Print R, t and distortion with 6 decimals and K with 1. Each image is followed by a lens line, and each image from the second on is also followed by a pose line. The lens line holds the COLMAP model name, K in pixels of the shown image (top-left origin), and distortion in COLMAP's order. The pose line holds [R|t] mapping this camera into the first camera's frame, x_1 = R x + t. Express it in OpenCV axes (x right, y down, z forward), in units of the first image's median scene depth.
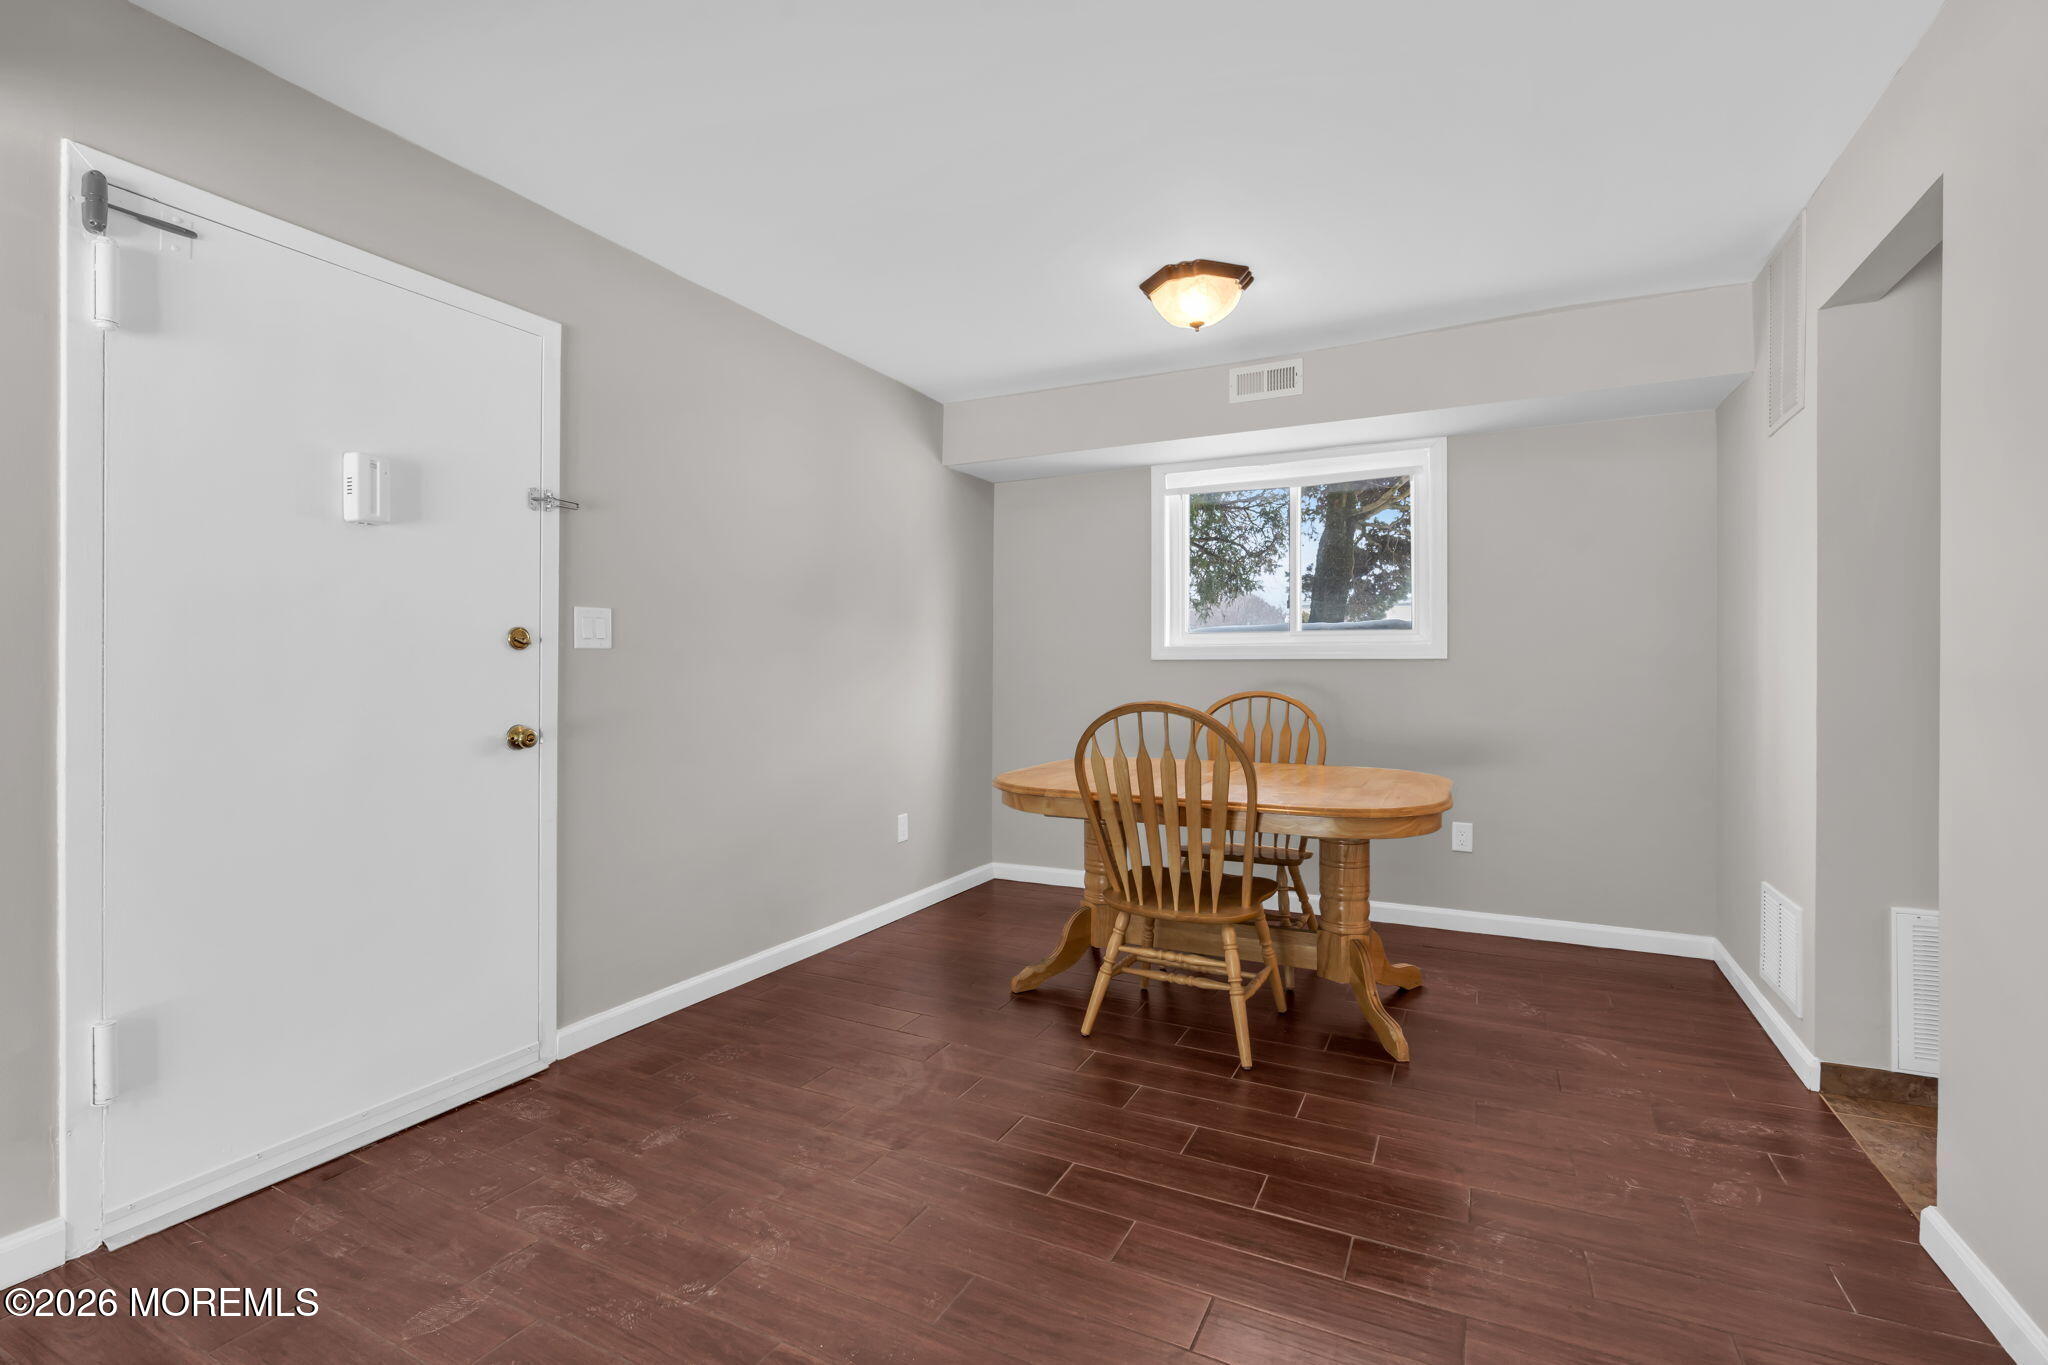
lens RADIAL K [[921.2, 0, 1015.2], [0, 921.2, 670.8], [0, 0, 1]] dist [0.000563, 0.000658]
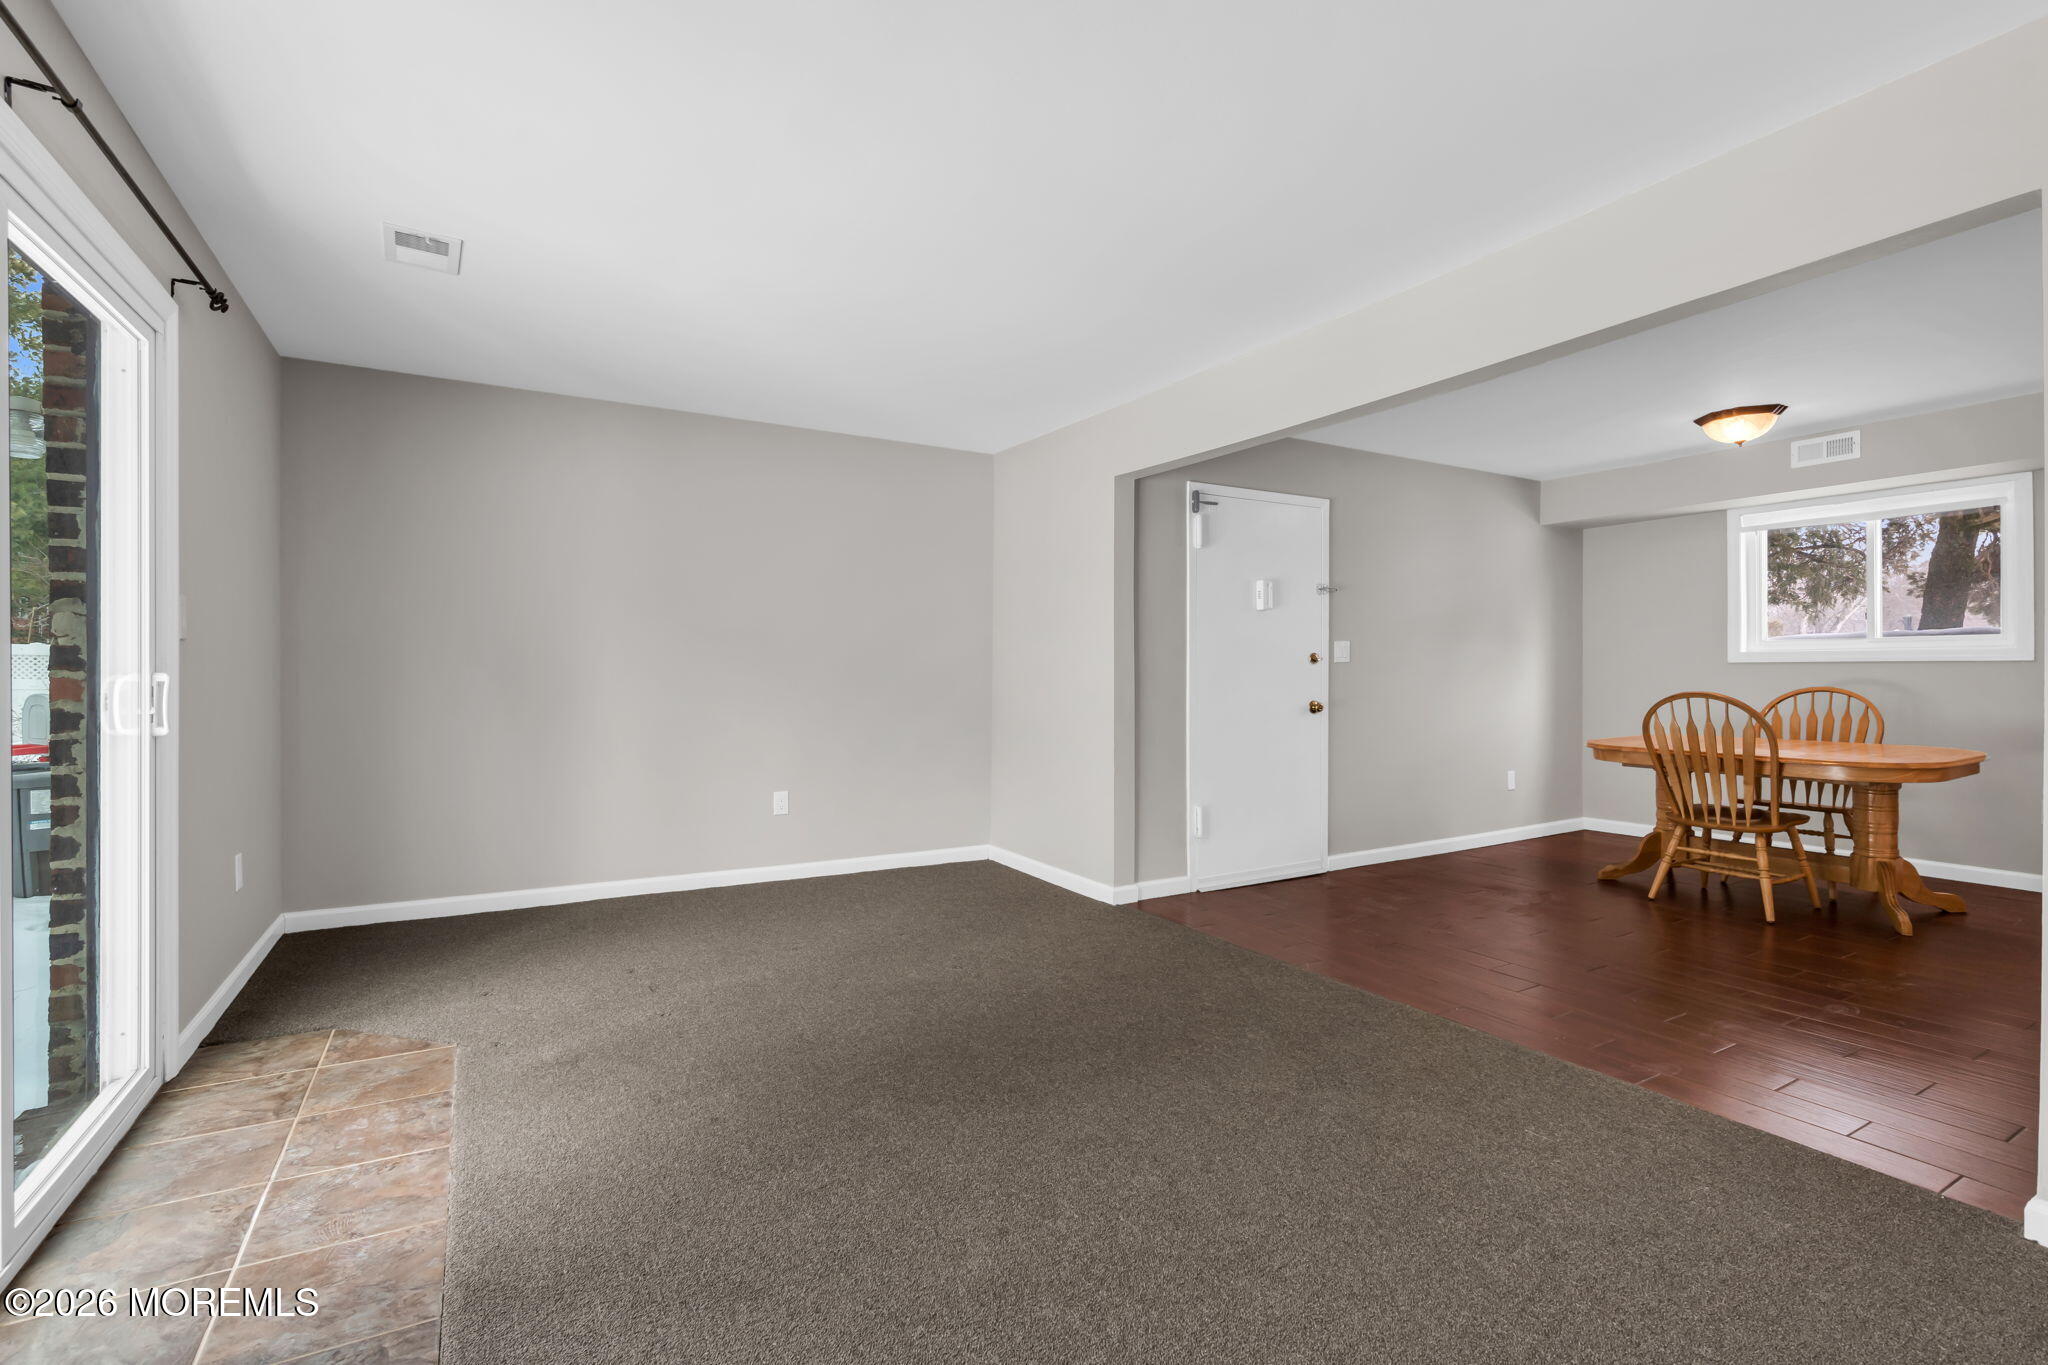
lens RADIAL K [[936.2, 0, 1027.1], [0, 936.2, 672.3], [0, 0, 1]] dist [-0.003130, 0.001059]
pose [[0.846619, -0.004415, -0.532181, 0.024444], [0.006543, 0.999976, 0.002113, -0.012293], [0.532159, -0.005271, 0.846628, -0.998424]]
